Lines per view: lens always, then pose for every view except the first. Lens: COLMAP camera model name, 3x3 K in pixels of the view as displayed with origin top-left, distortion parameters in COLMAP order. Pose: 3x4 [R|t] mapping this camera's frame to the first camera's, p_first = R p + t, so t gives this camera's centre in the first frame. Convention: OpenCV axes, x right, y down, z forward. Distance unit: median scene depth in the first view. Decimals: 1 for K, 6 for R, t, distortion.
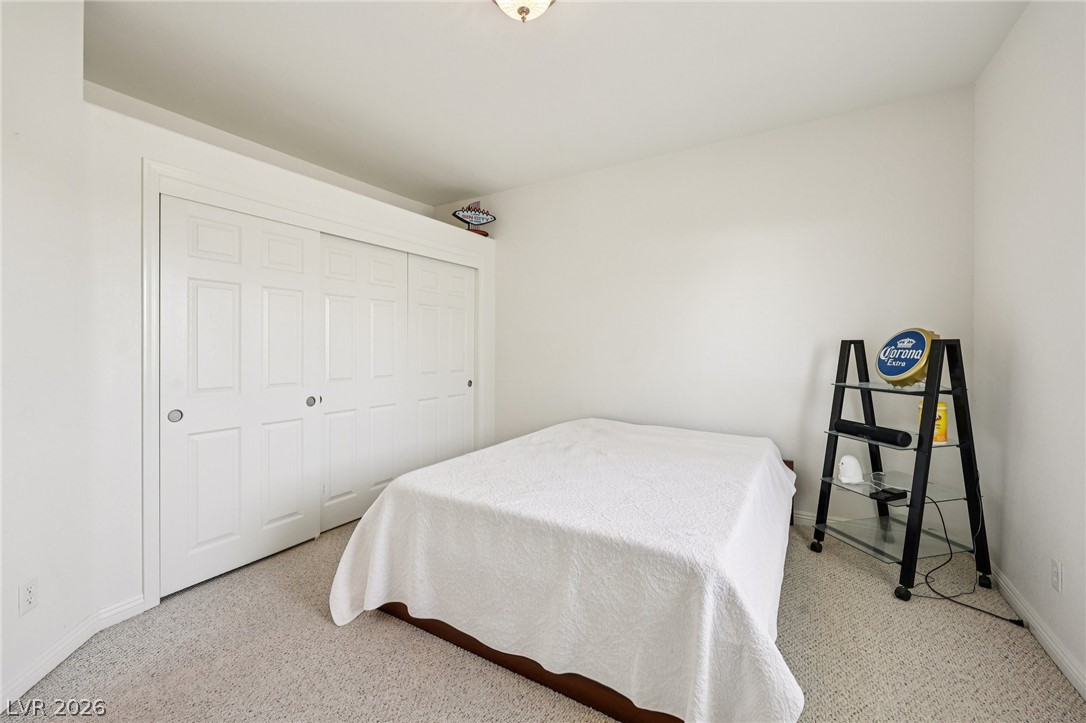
lens RADIAL K [[438.9, 0, 543.6], [0, 438.9, 354.4], [0, 0, 1]] dist [-0.002837, 0.000021]
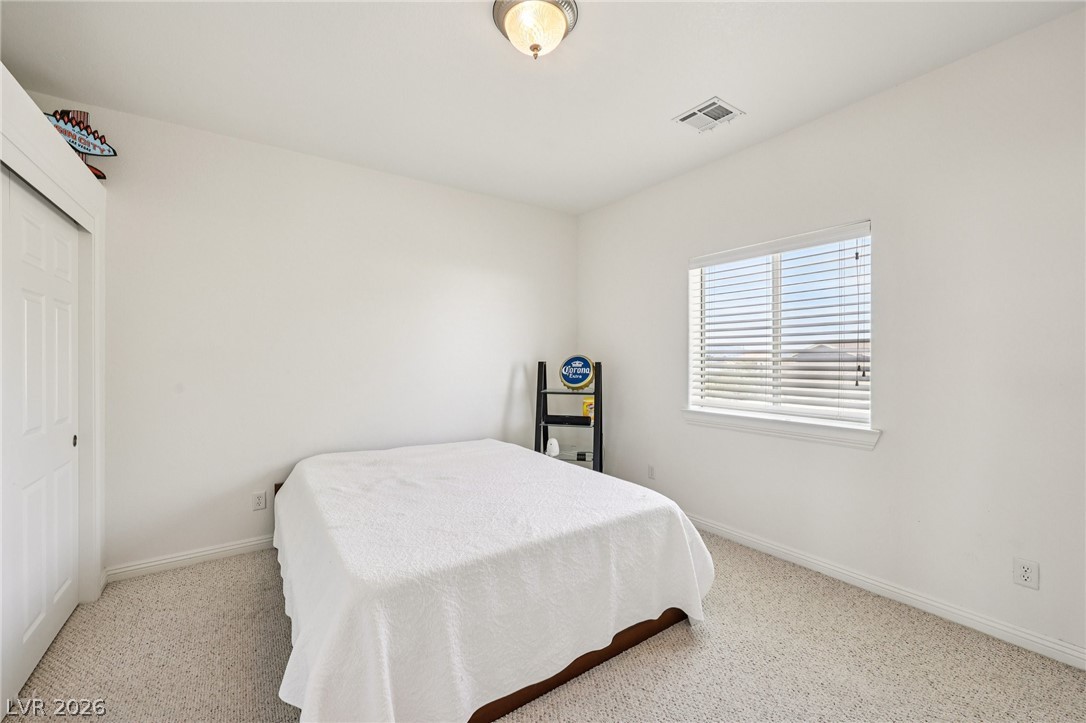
lens RADIAL K [[438.9, 0, 544.4], [0, 438.9, 360.8], [0, 0, 1]] dist [-0.002837, 0.000021]
pose [[0.409373, -0.007123, 0.912339, -0.777137], [0.014002, 0.999901, 0.001524, -0.043903], [-0.912260, 0.012151, 0.409432, 0.443324]]
